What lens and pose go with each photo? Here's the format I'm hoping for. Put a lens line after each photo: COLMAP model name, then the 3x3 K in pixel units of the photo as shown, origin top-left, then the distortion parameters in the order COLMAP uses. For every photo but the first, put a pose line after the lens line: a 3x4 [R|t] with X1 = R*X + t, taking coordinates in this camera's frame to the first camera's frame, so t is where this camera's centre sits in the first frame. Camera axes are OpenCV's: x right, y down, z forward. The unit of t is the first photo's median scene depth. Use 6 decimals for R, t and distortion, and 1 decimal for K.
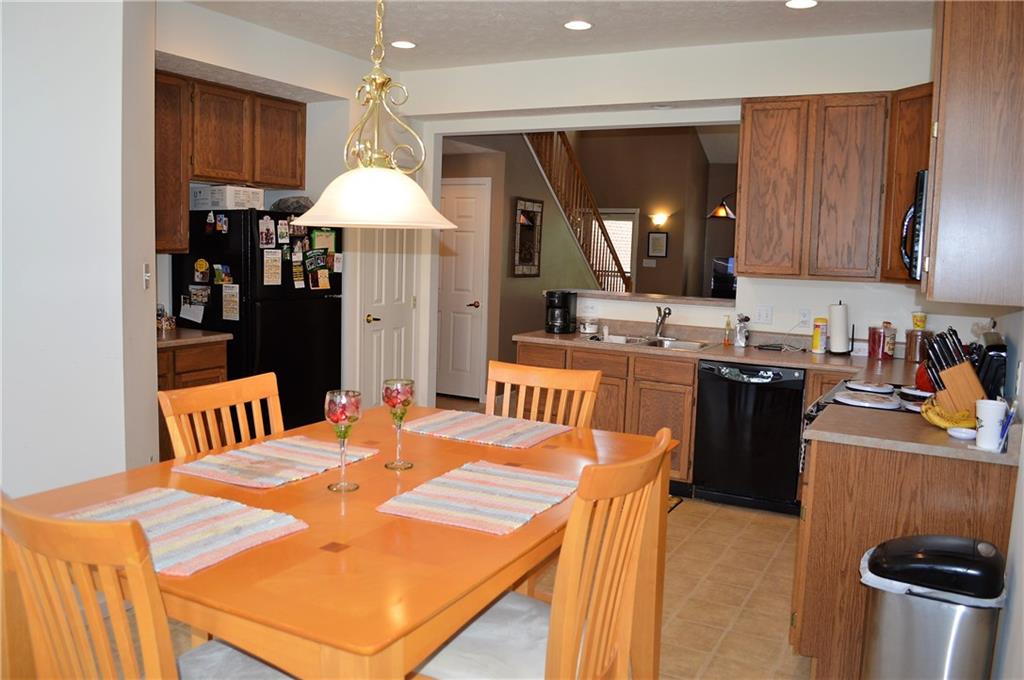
lens RADIAL K [[815.0, 0, 512.5], [0, 815.0, 341.4], [0, 0, 1]] dist [-0.080888, 0.003780]
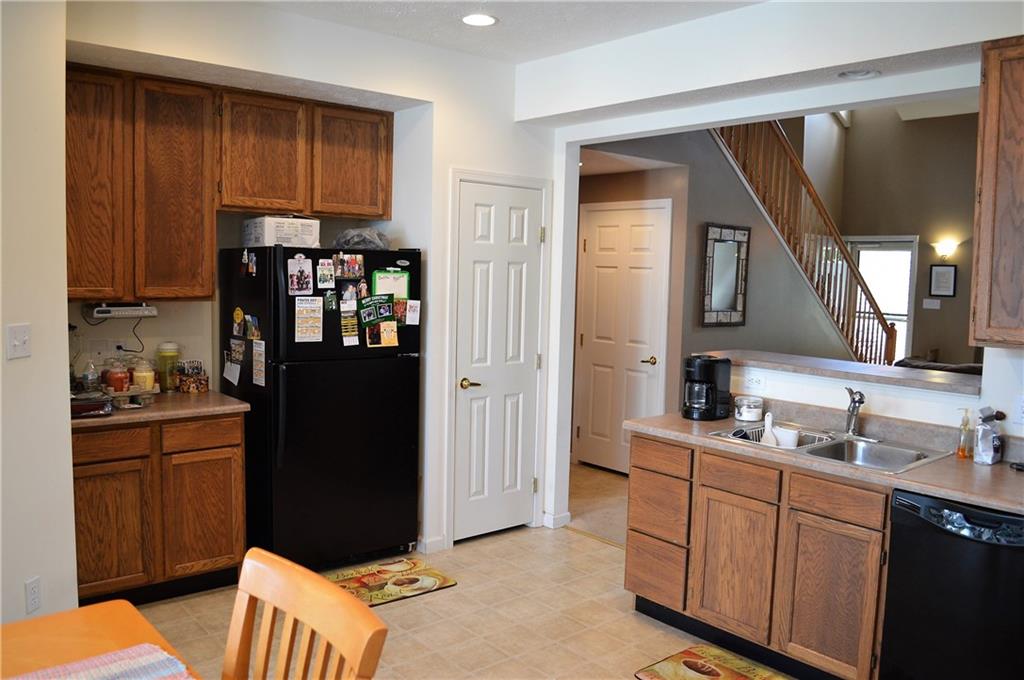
lens RADIAL K [[815.0, 0, 511.3], [0, 815.0, 339.4], [0, 0, 1]] dist [-0.080888, 0.003780]
pose [[0.933348, 0.021249, -0.358343, 0.160797], [-0.035907, 0.998766, -0.034300, -0.050683], [0.357172, 0.044880, 0.932960, 0.328238]]
